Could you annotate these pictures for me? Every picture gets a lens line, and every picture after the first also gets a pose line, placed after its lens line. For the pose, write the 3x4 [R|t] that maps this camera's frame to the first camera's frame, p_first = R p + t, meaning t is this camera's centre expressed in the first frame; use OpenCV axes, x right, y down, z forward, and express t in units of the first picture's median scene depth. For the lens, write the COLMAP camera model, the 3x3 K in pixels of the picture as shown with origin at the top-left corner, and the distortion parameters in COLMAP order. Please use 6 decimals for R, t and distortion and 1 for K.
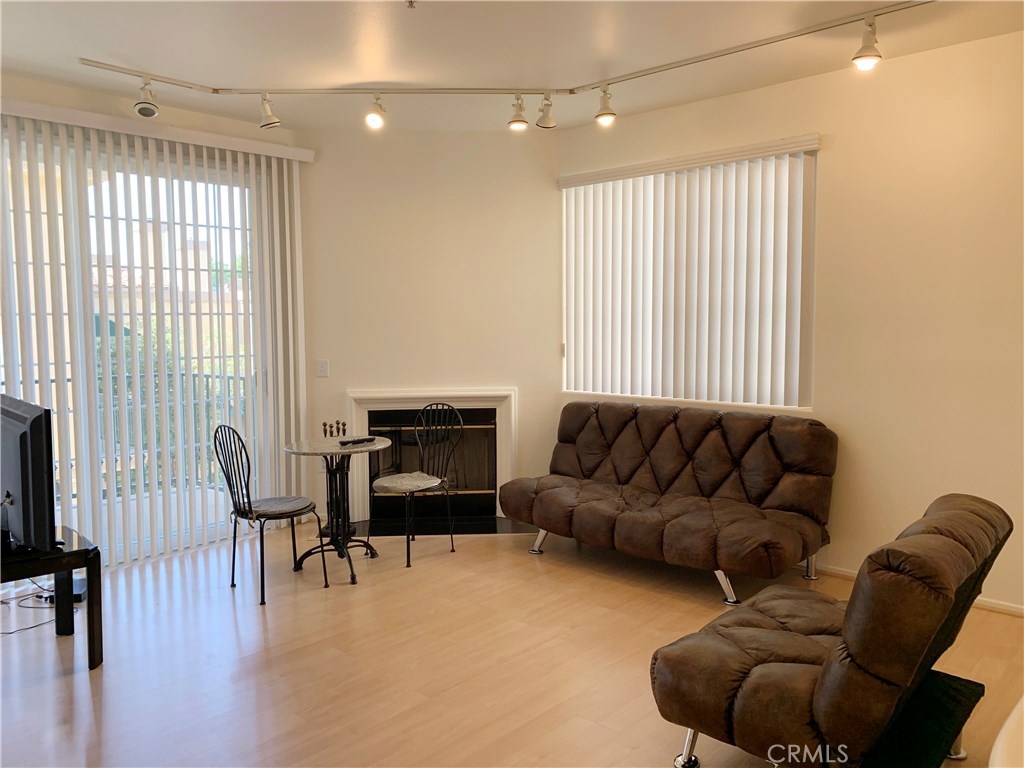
lens RADIAL K [[770.5, 0, 505.4], [0, 770.5, 363.3], [0, 0, 1]] dist [0.040433, -0.045944]
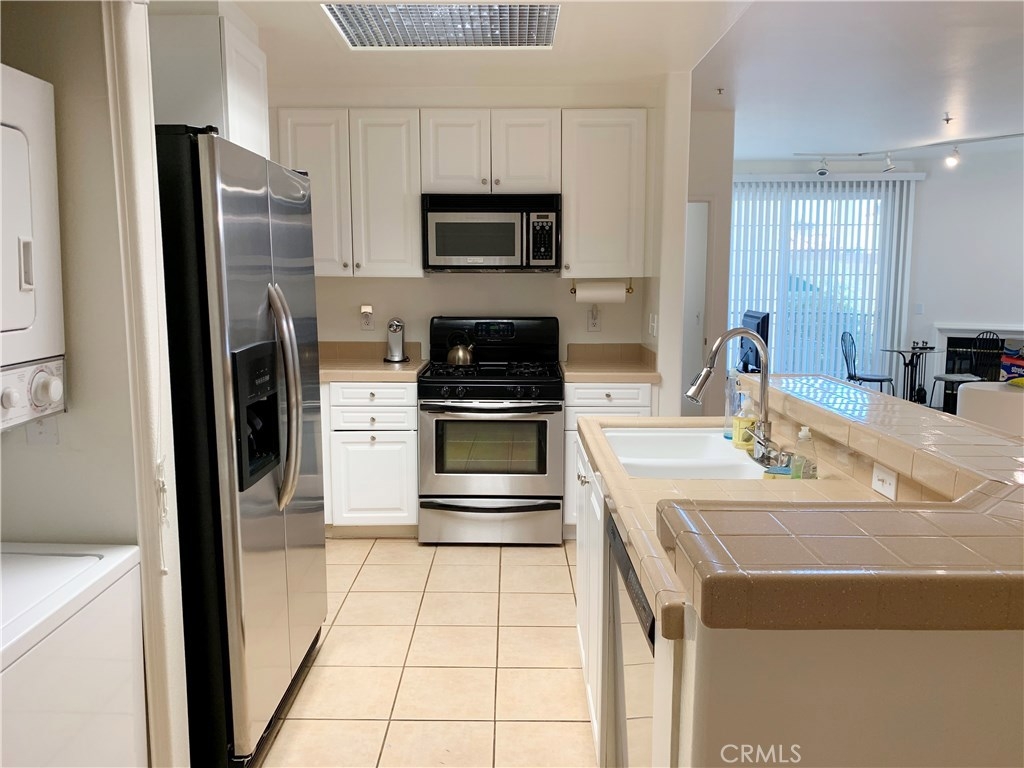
lens RADIAL K [[770.5, 0, 516.4], [0, 770.5, 378.6], [0, 0, 1]] dist [0.040433, -0.045944]
pose [[0.680891, 0.103662, -0.725012, 0.449136], [-0.052032, 0.994278, 0.093296, 0.052003], [0.730535, -0.025800, 0.682388, -0.849919]]
